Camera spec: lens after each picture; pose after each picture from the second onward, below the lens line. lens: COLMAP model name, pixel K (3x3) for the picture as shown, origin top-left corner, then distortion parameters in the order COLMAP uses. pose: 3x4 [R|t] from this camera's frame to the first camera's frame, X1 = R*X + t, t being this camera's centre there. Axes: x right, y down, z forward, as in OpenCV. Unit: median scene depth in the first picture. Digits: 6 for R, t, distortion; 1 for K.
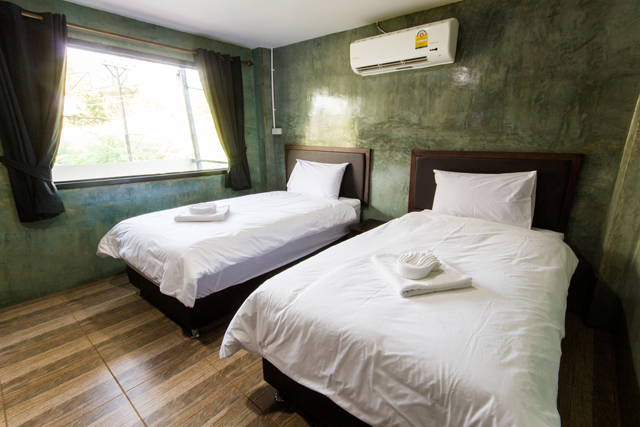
lens RADIAL K [[304.7, 0, 332.9], [0, 304.7, 215.2], [0, 0, 1]] dist [0.012311, -0.000382]
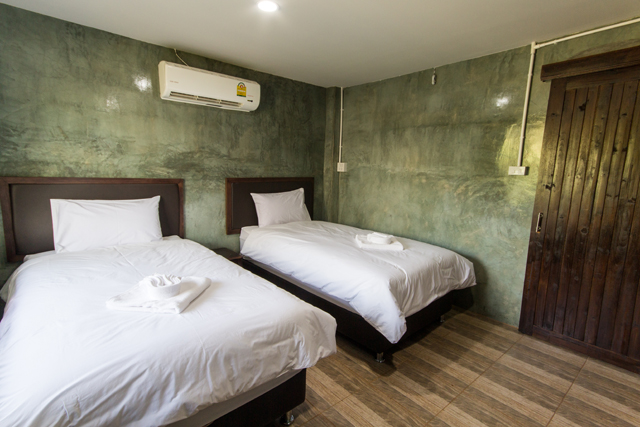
lens RADIAL K [[304.7, 0, 323.2], [0, 304.7, 213.4], [0, 0, 1]] dist [0.012311, -0.000382]
pose [[0.178645, -0.146626, 0.972927, -0.807735], [0.220030, 0.969745, 0.105745, -0.132952], [-0.958996, 0.195182, 0.205502, 0.467999]]
